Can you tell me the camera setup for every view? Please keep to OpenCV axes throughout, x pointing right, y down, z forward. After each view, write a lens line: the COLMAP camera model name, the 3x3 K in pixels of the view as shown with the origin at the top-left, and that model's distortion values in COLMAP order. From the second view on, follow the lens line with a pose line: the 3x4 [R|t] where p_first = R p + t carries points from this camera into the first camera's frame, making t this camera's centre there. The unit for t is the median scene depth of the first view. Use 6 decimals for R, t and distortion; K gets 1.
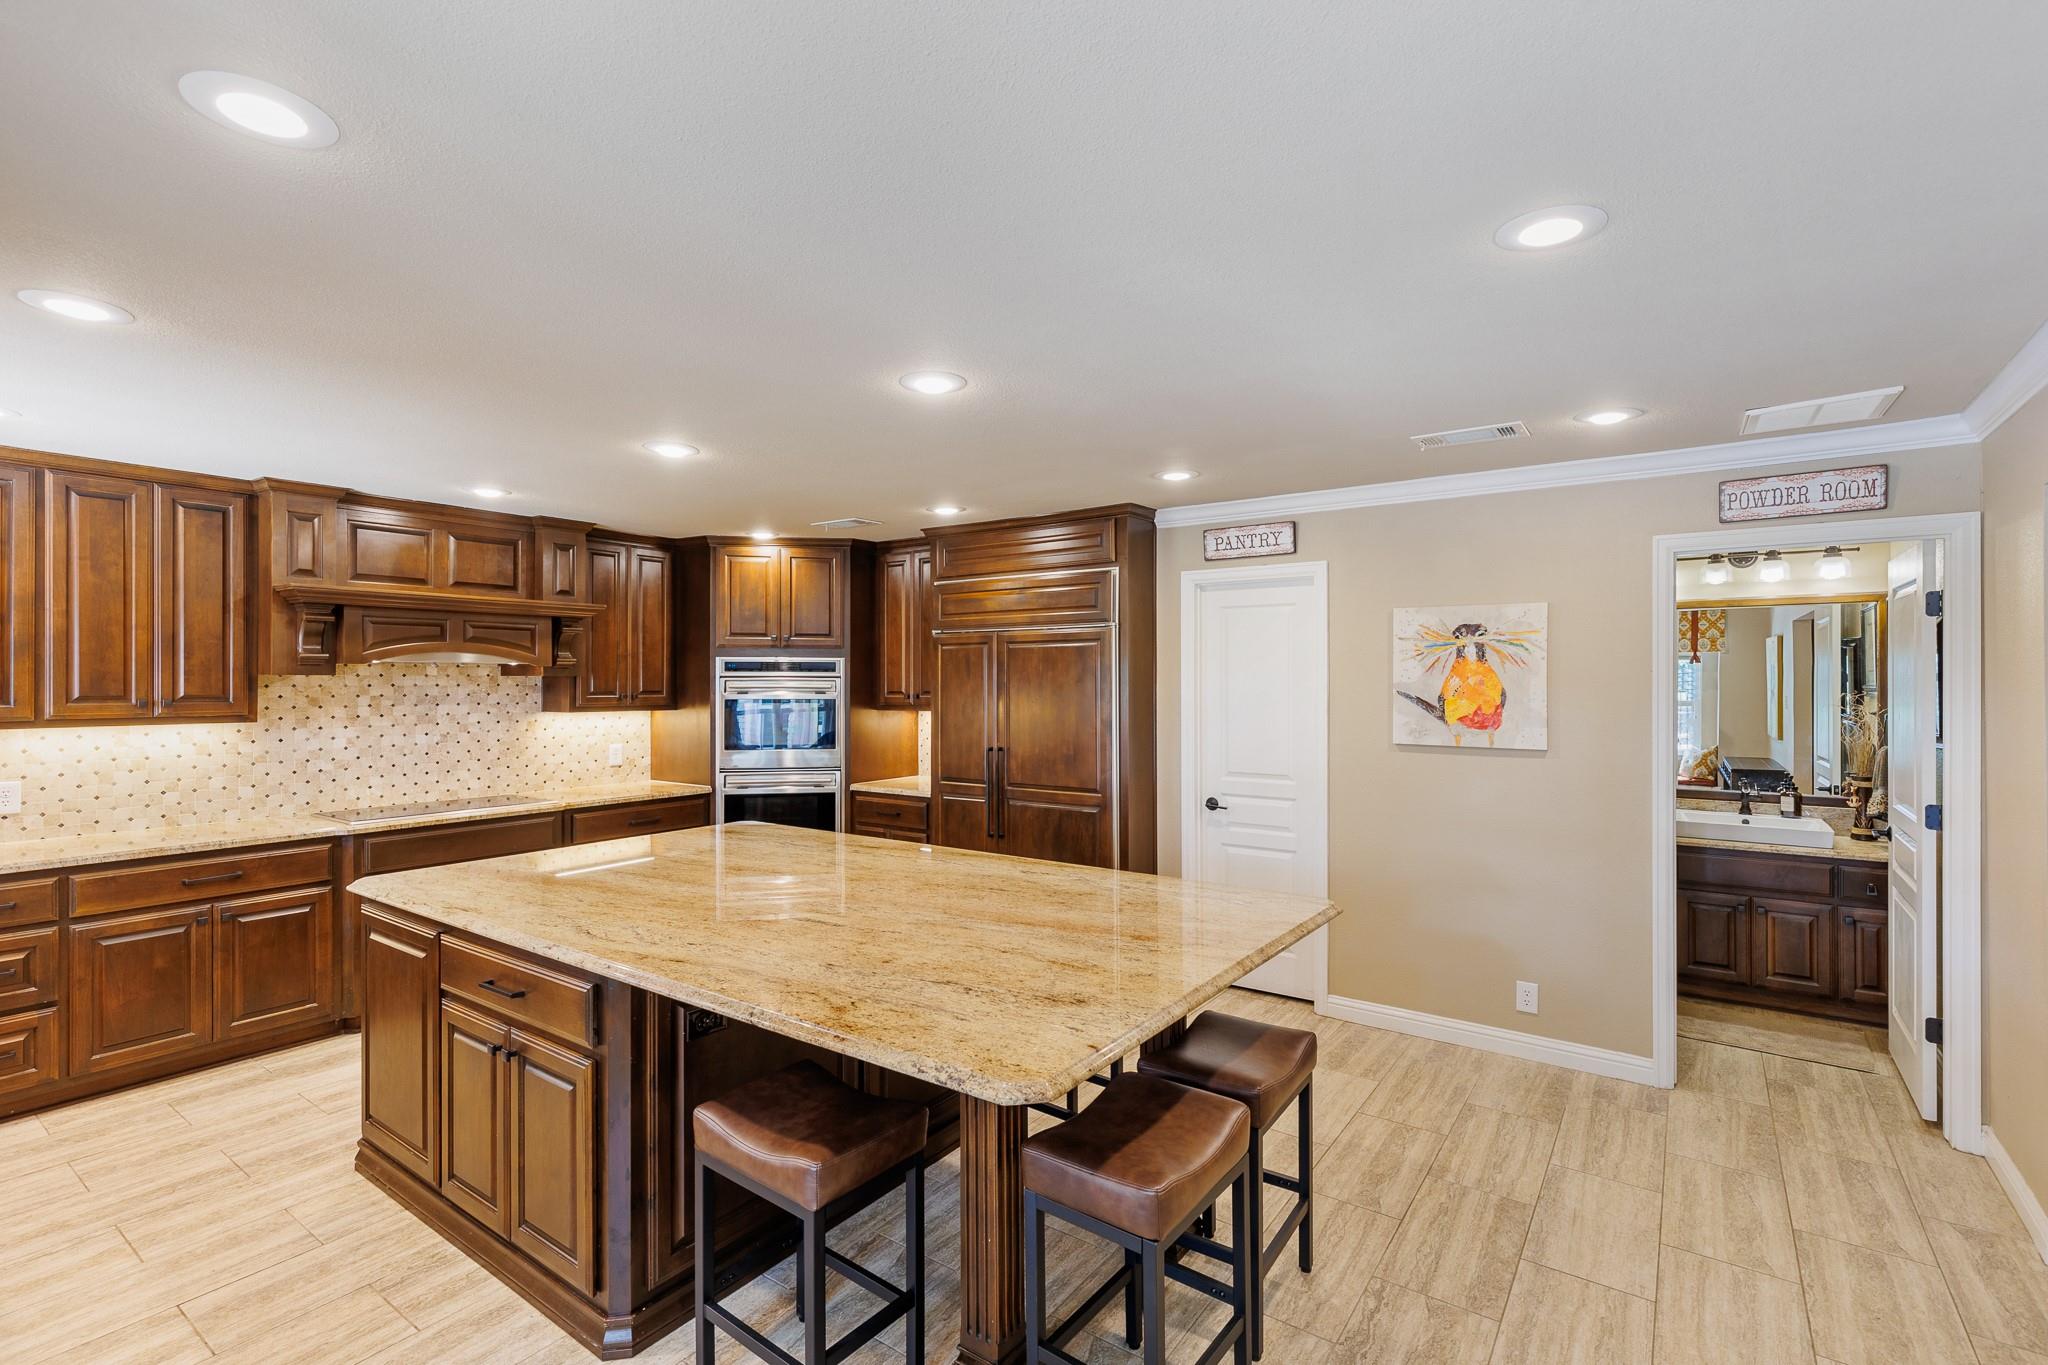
lens RADIAL K [[932.0, 0, 1024.1], [0, 932.0, 680.1], [0, 0, 1]] dist [0.001096, -0.000154]
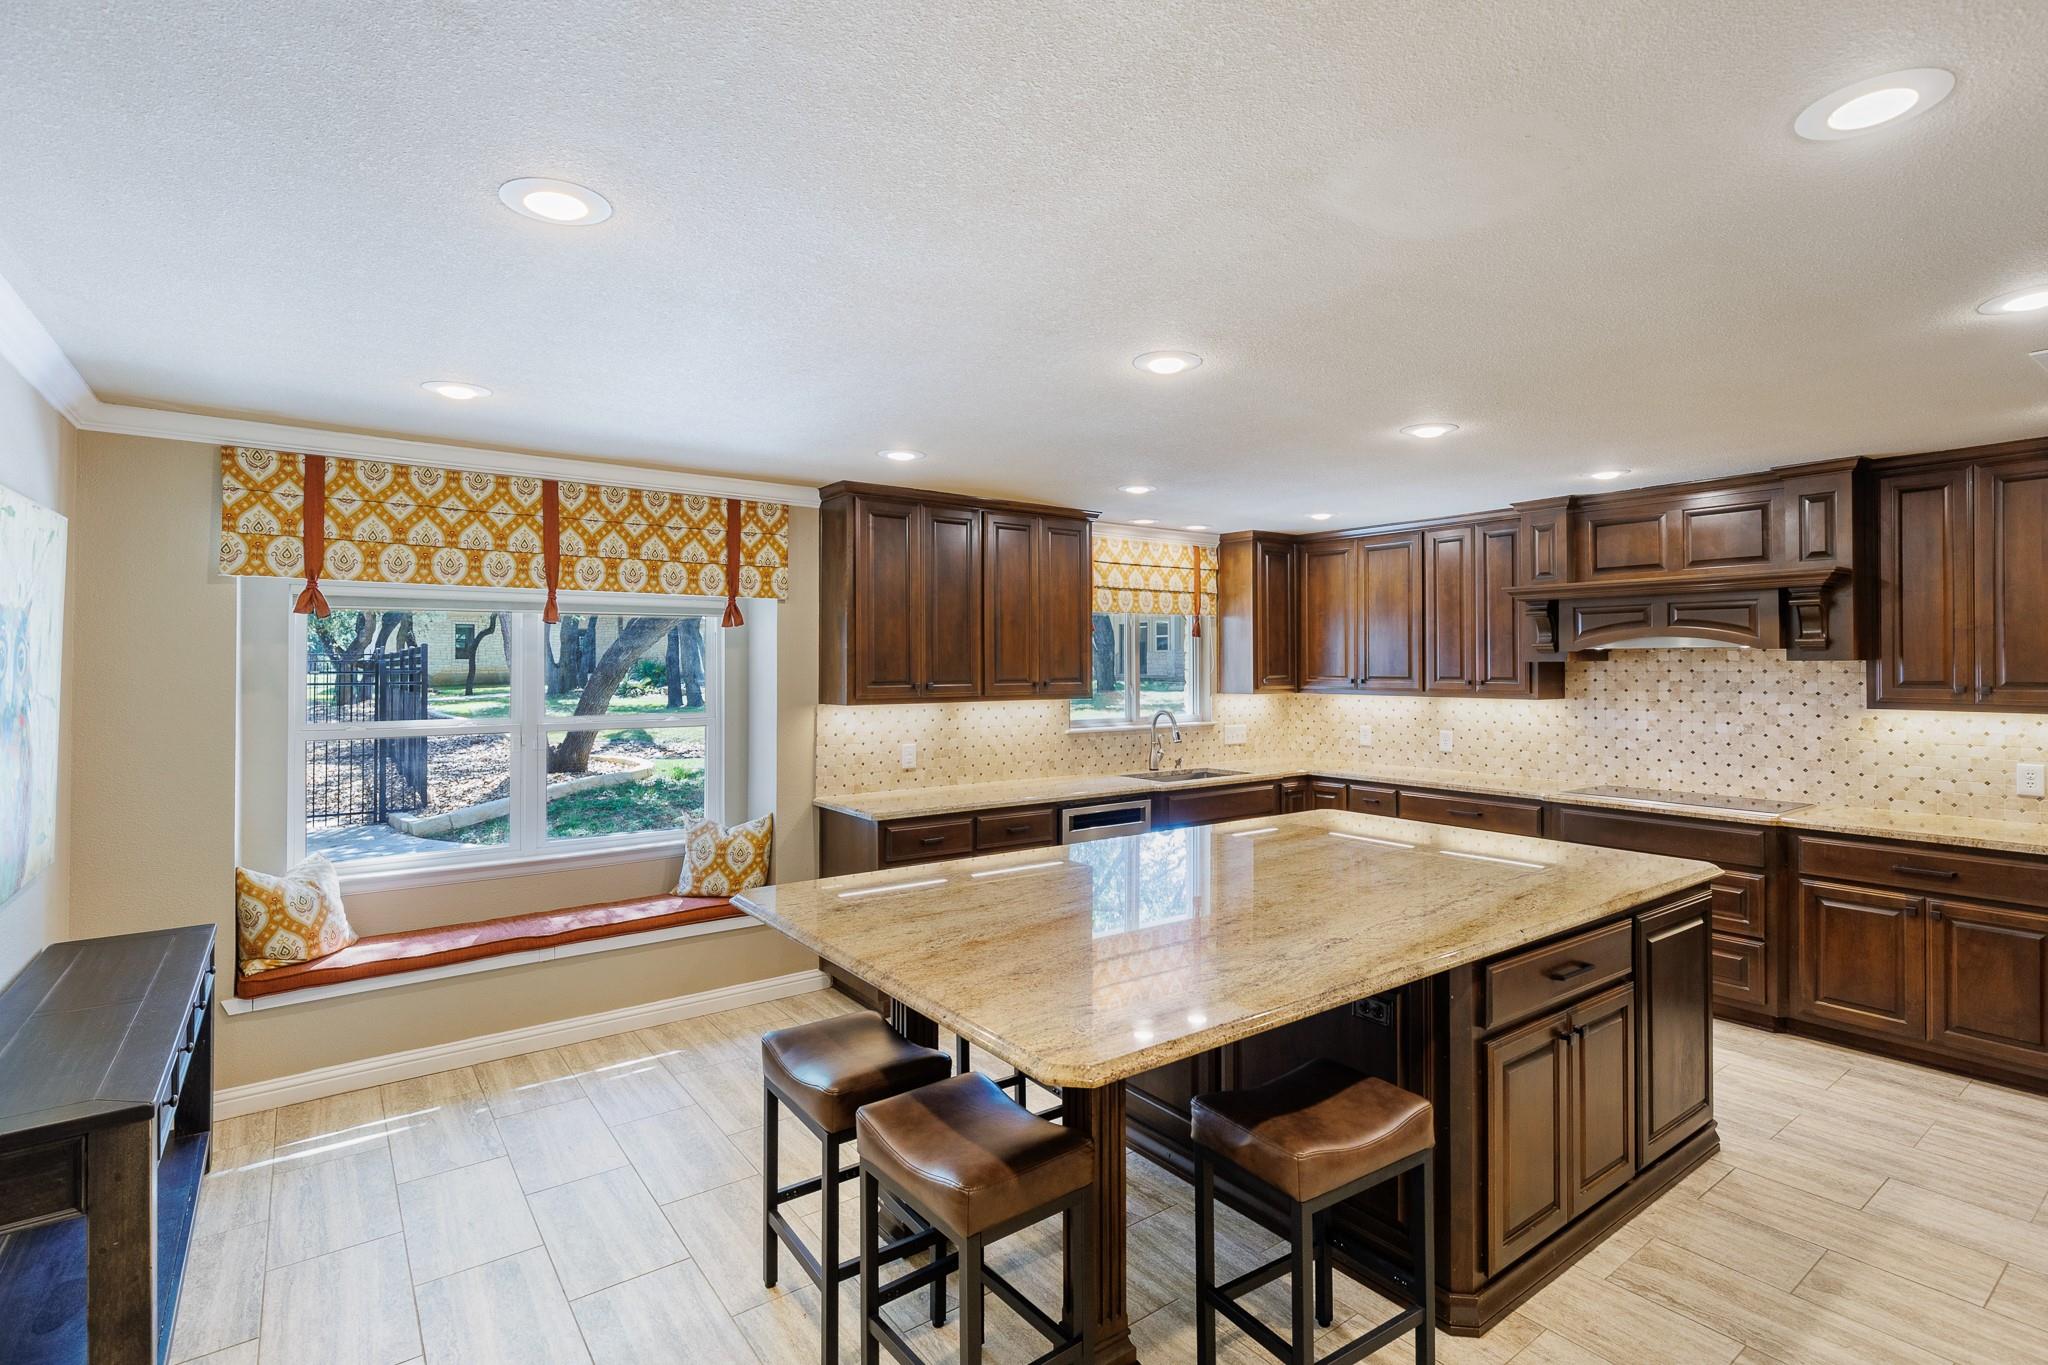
lens RADIAL K [[982.0, 0, 1027.4], [0, 982.0, 667.9], [0, 0, 1]] dist [0.000311, -0.000015]
pose [[-0.312652, 0.002911, -0.949863, 0.537354], [0.000949, 0.999996, 0.002753, -0.001105], [0.949867, -0.000041, -0.312654, 0.664930]]
